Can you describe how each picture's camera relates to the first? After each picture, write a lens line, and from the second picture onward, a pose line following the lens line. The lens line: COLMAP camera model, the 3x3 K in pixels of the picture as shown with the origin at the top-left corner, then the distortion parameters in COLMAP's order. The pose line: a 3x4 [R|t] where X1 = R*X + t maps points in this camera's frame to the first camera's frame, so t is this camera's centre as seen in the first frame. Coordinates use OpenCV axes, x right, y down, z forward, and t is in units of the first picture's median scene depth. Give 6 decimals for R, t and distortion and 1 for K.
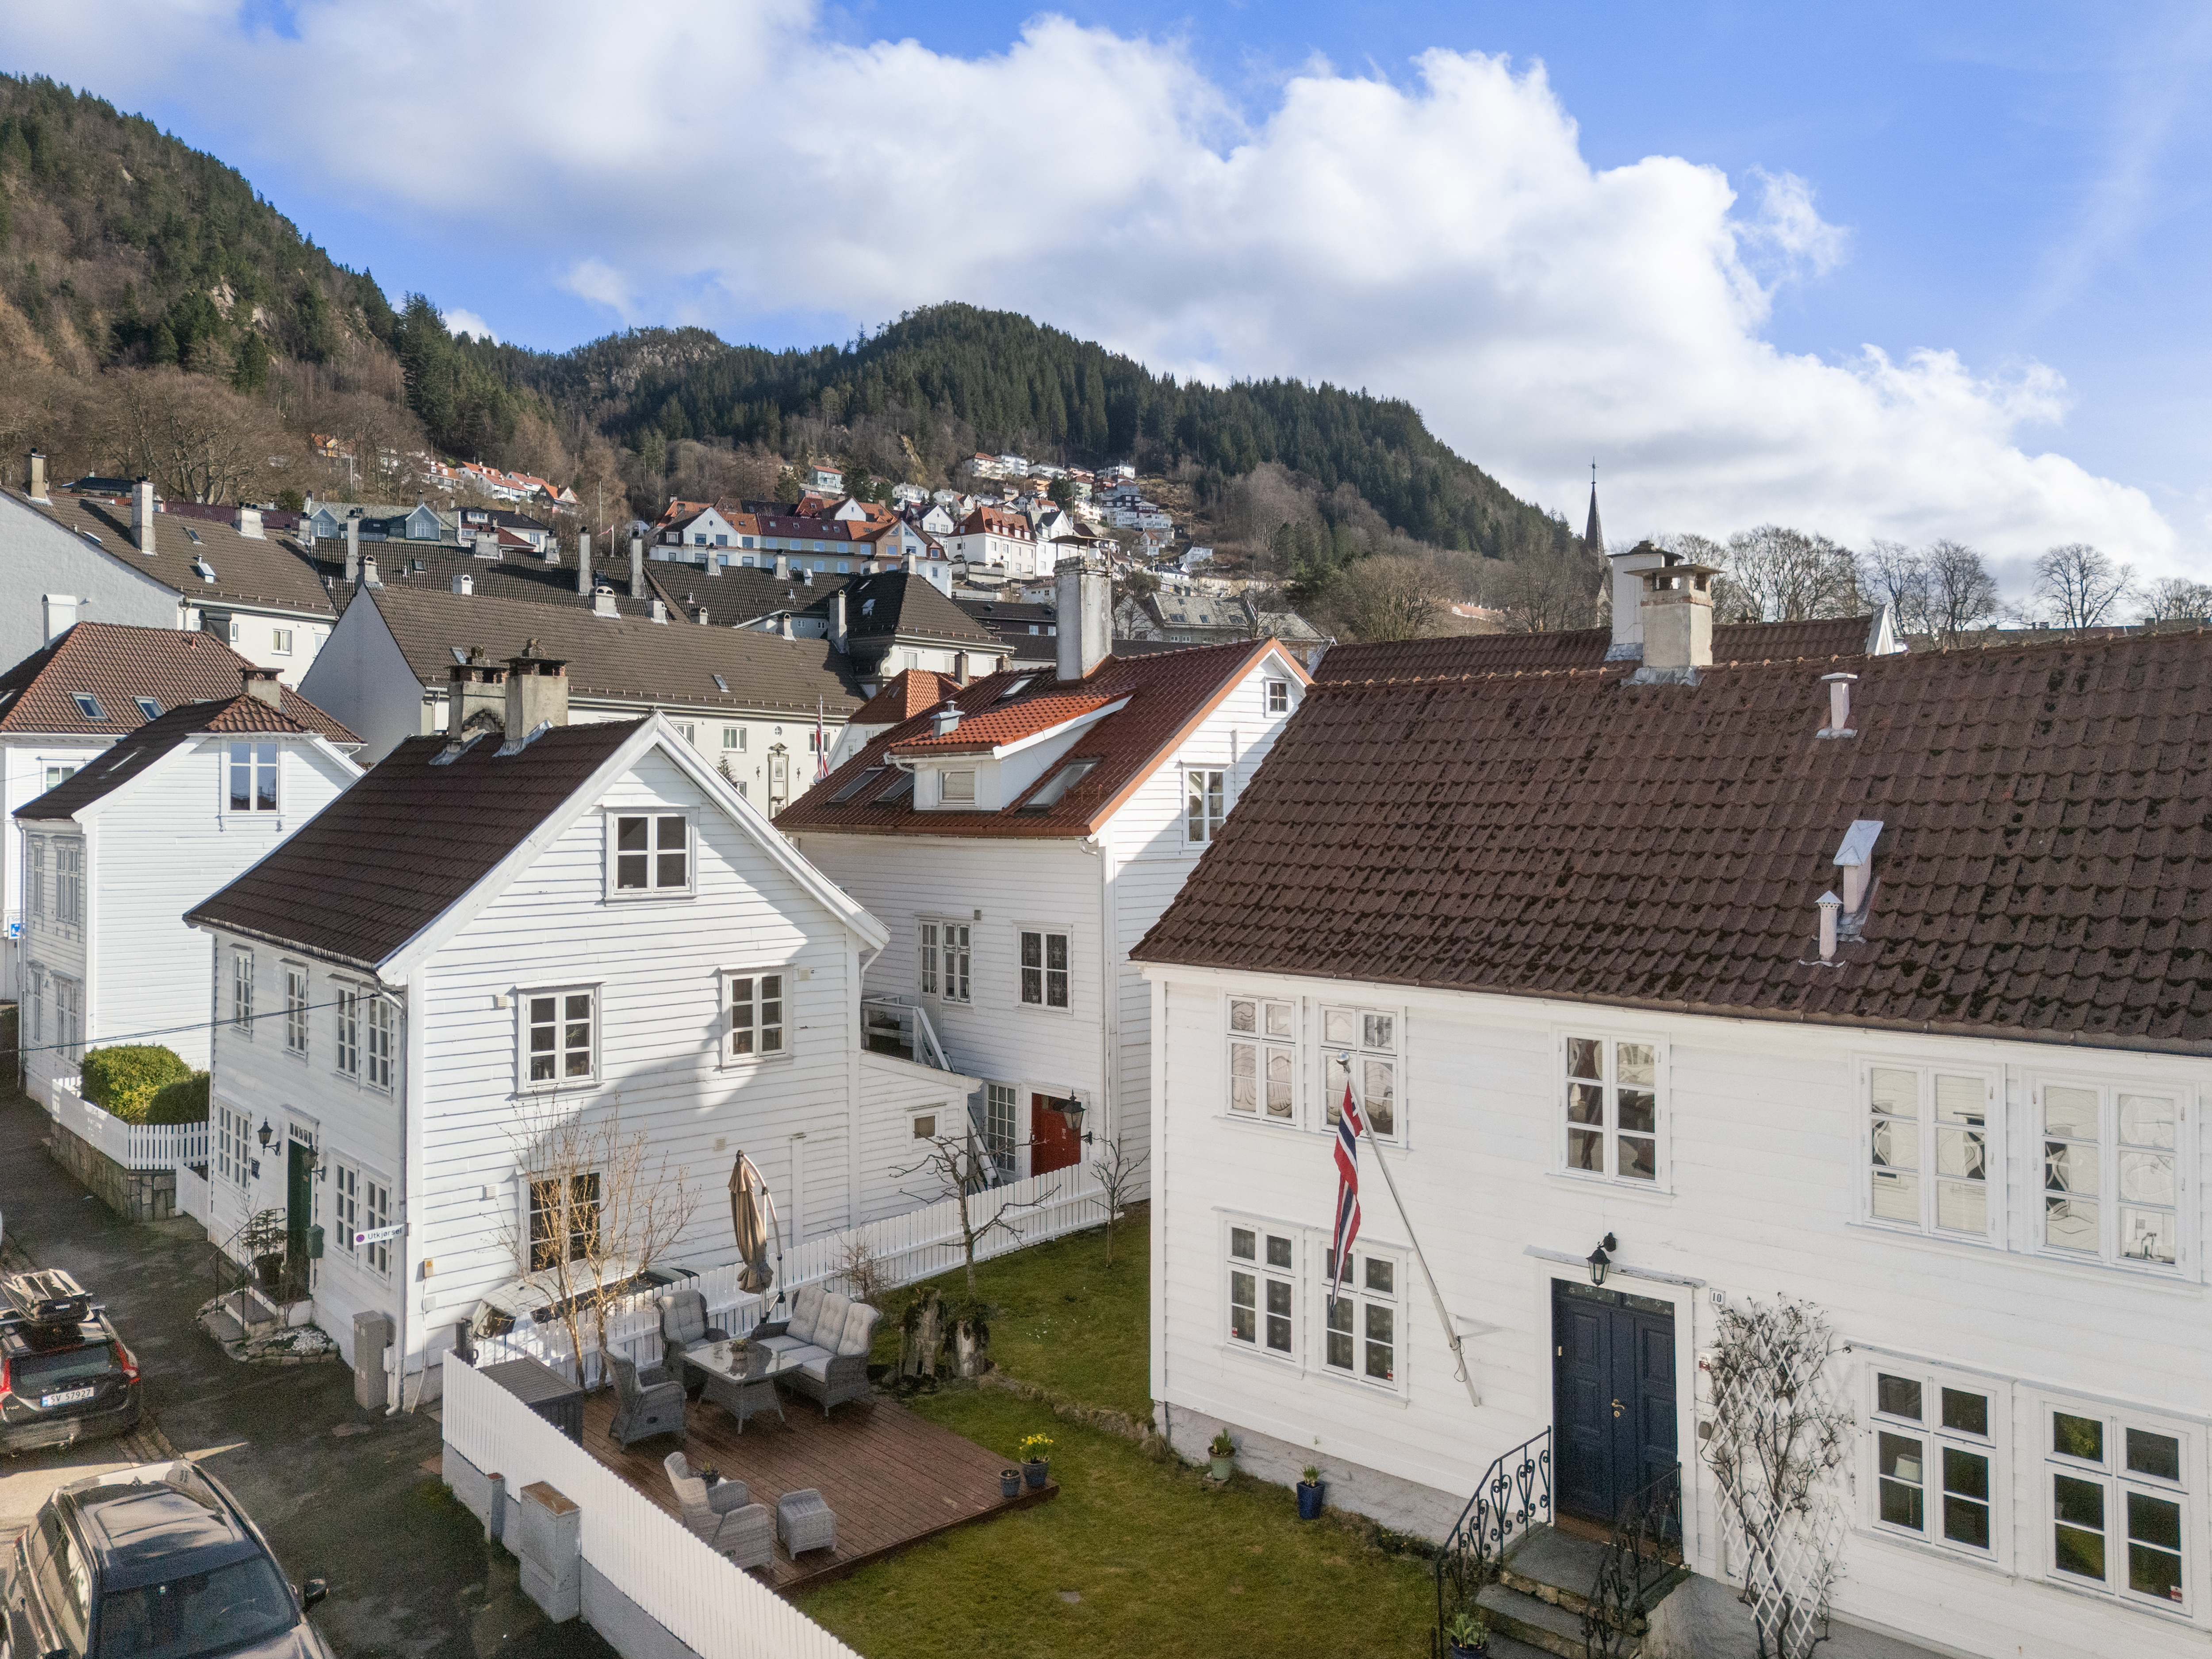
lens RADIAL K [[1663.9, 0, 1105.9], [0, 1663.9, 746.6], [0, 0, 1]] dist [0.077270, -0.056612]
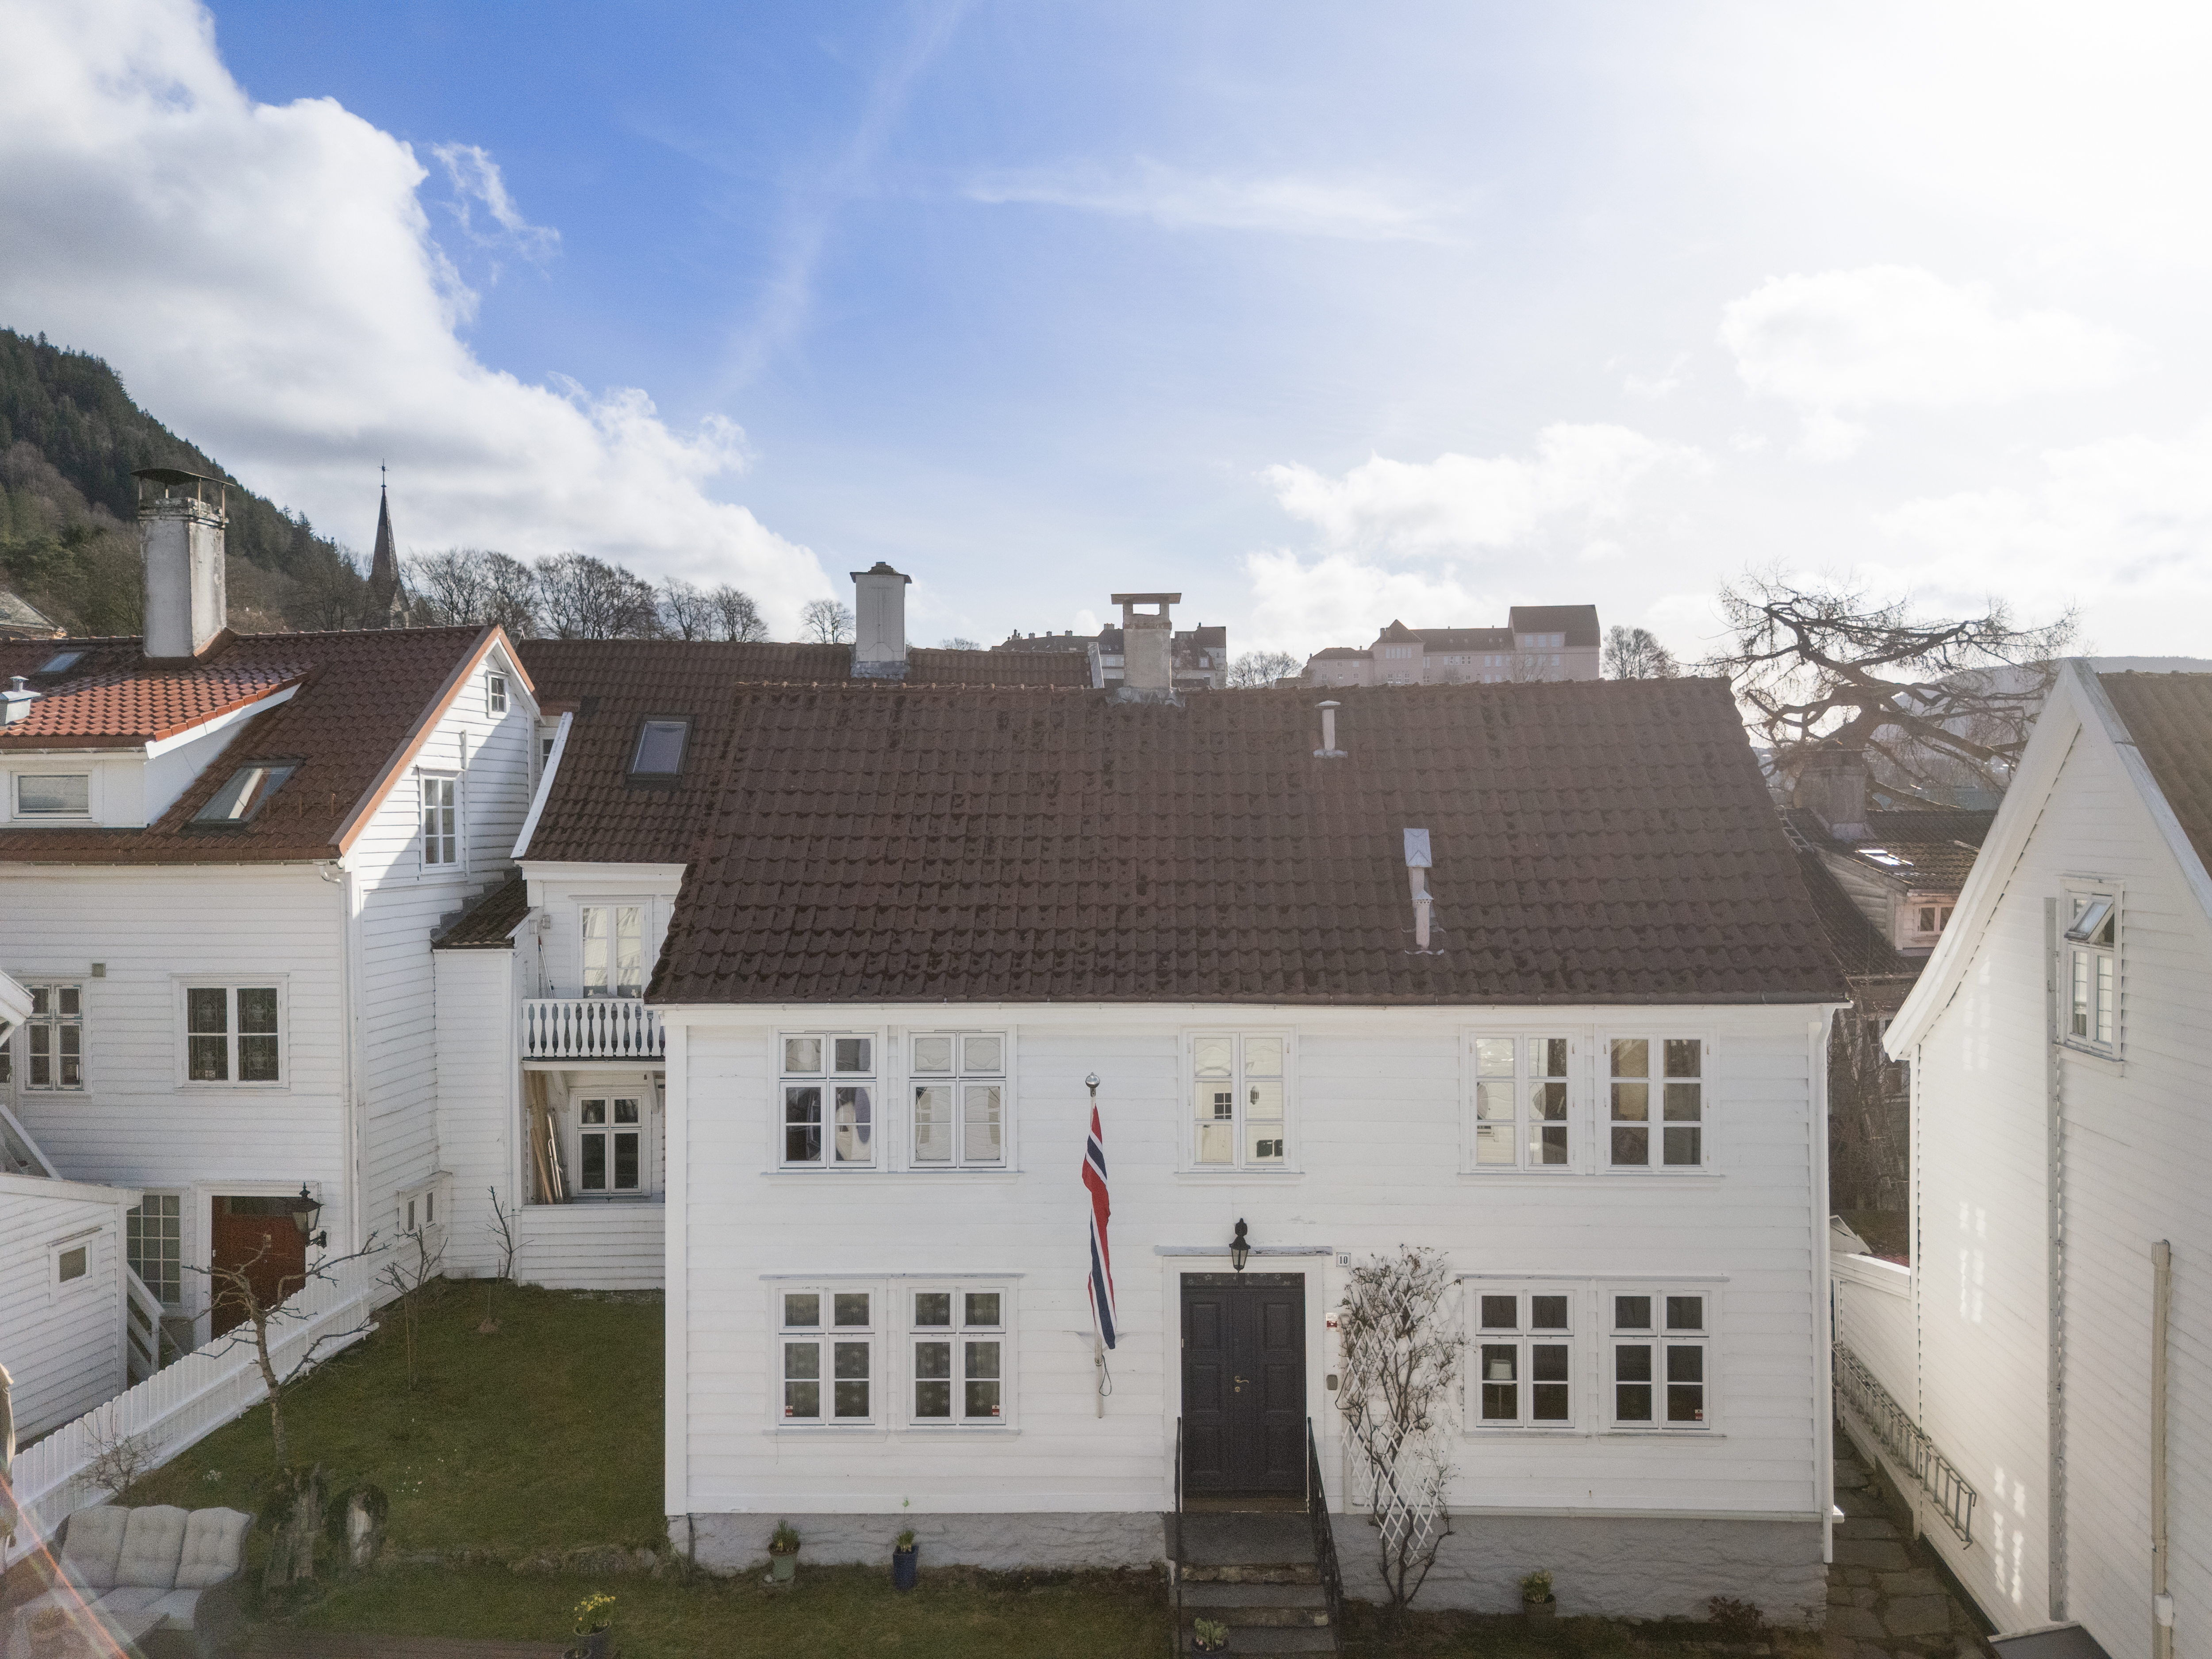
lens RADIAL K [[1646.6, 0, 1106.0], [0, 1646.6, 829.5], [0, 0, 1]] dist [0.076480, -0.070235]
pose [[0.747993, -0.004755, 0.663690, -0.370298], [-0.019664, 0.999377, 0.029322, 0.013422], [-0.663415, -0.034983, 0.747433, 0.240524]]
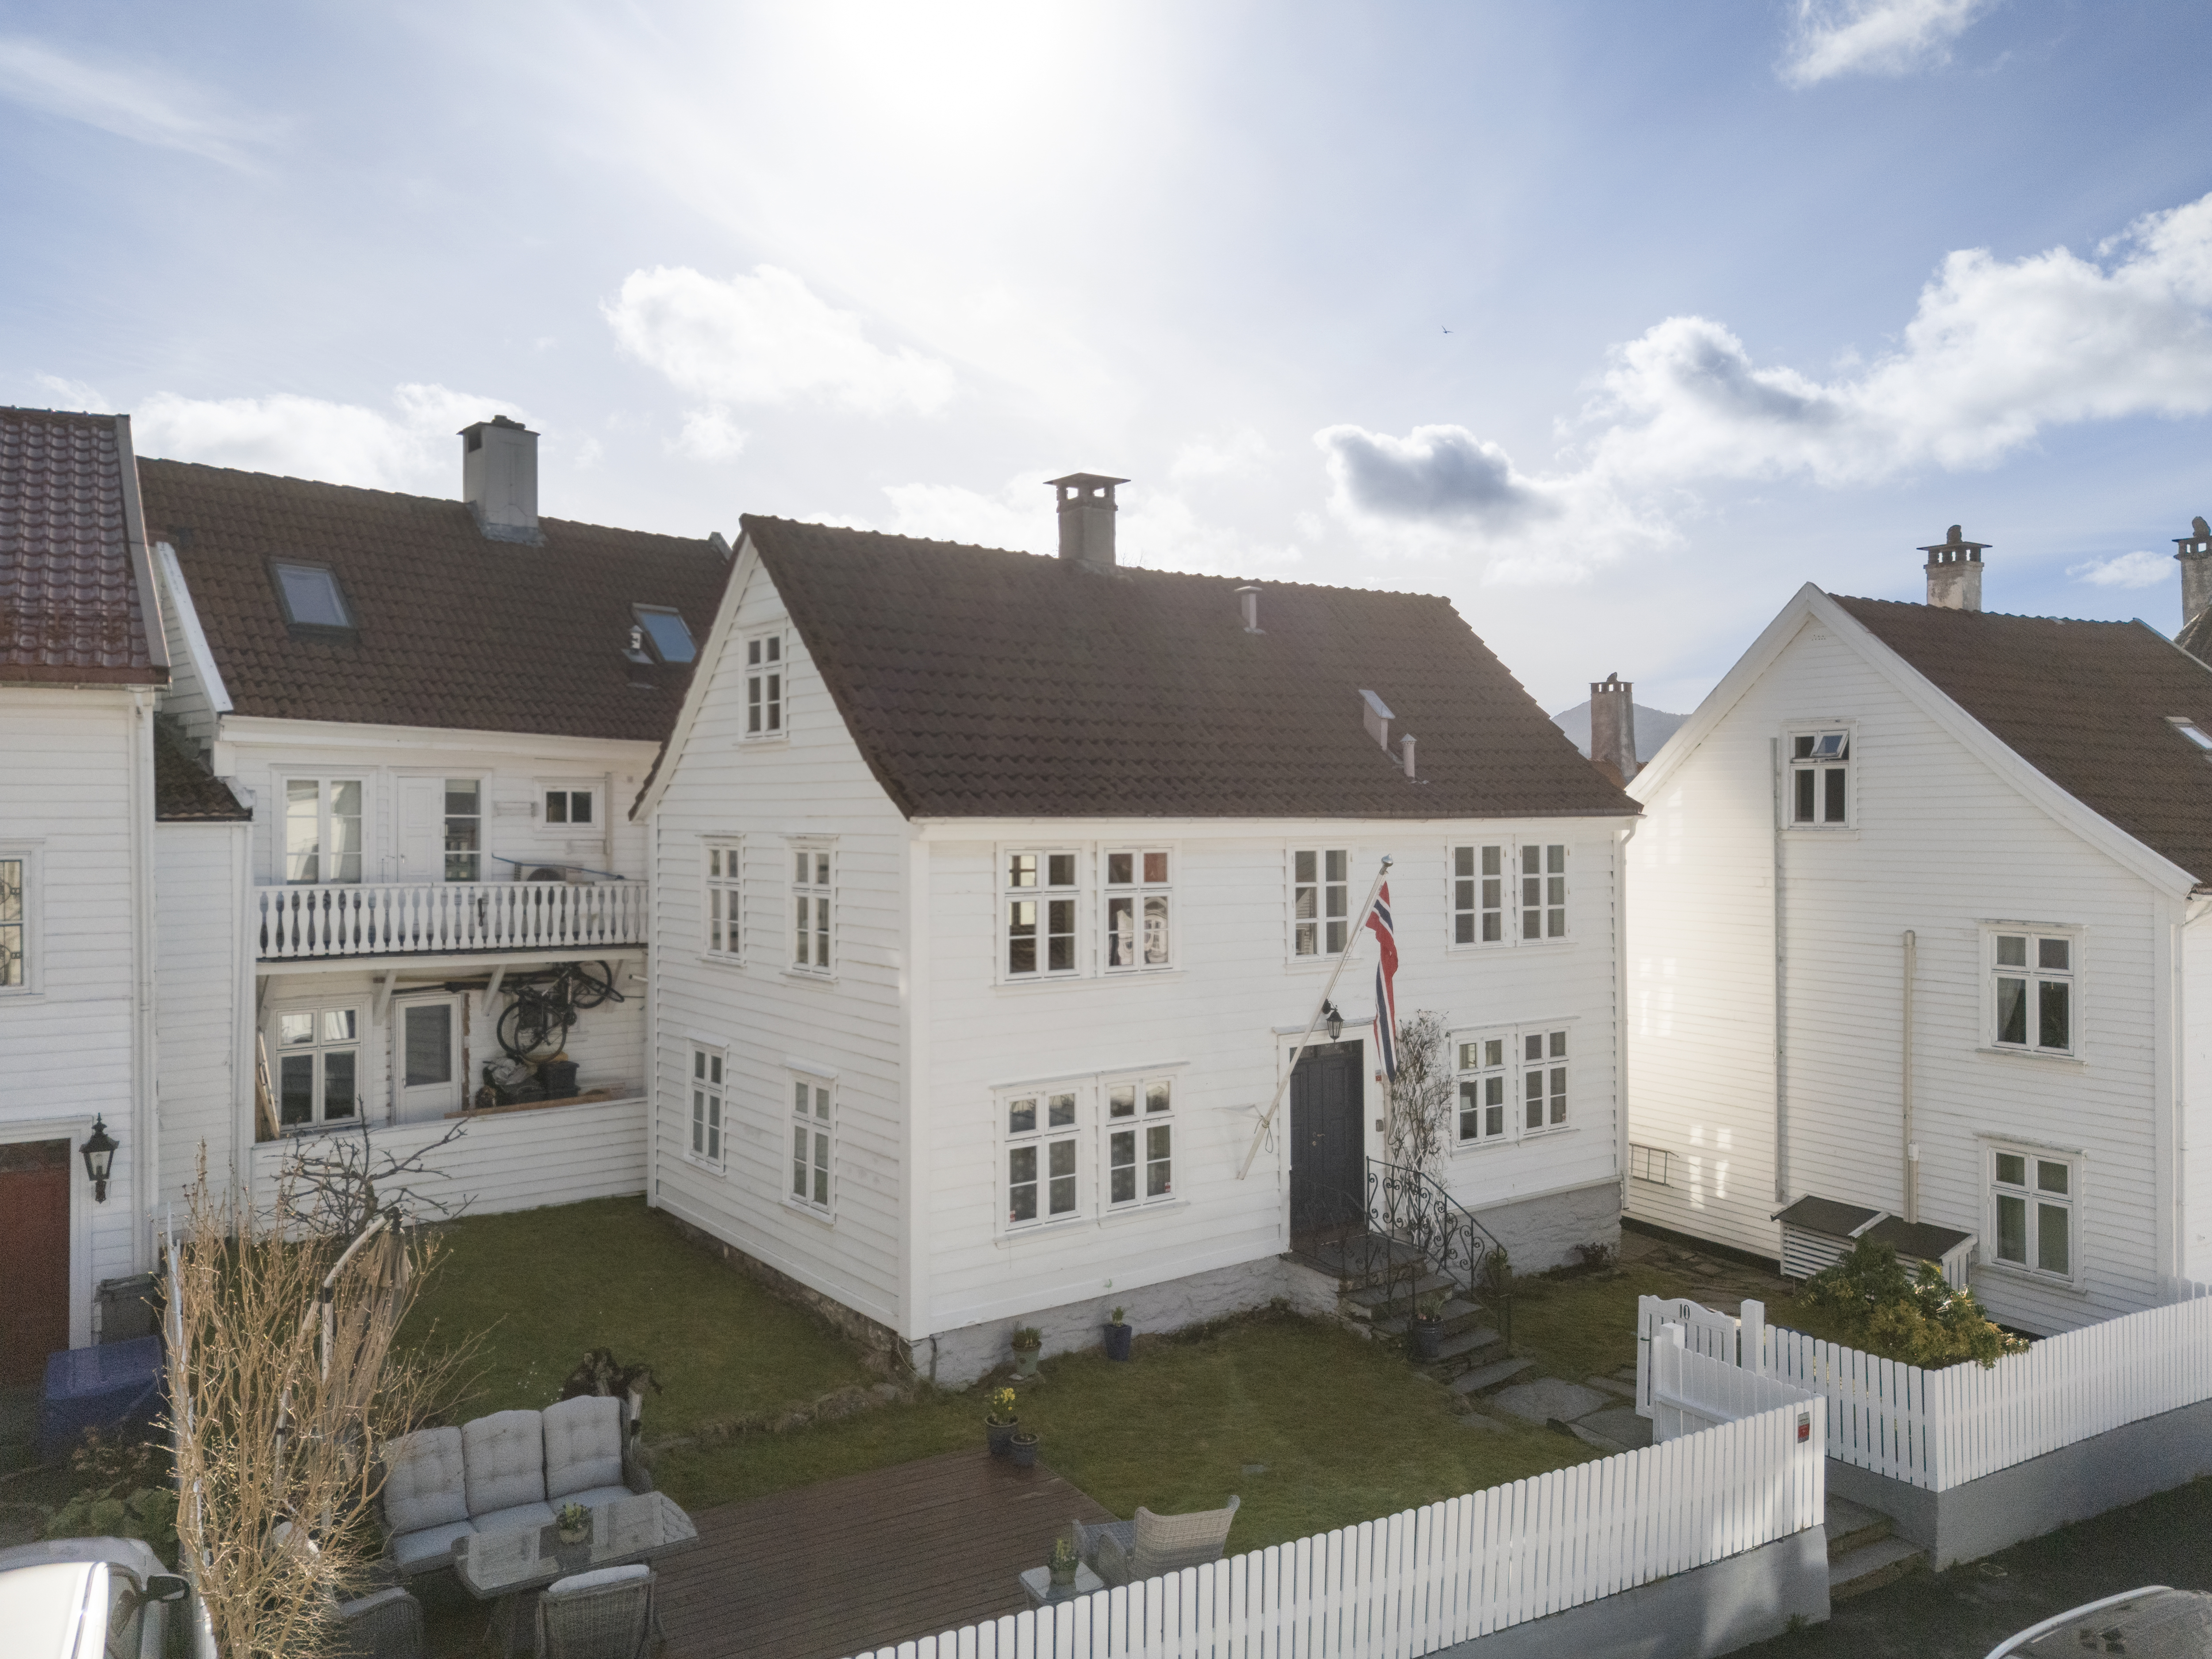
lens RADIAL K [[1604.9, 0, 1106.9], [0, 1604.9, 797.9], [0, 0, 1]] dist [0.074942, -0.084707]
pose [[0.172550, 0.012872, 0.984917, -0.754776], [-0.035674, 0.999340, -0.006811, 0.125386], [-0.984355, -0.033960, 0.172895, 0.790760]]
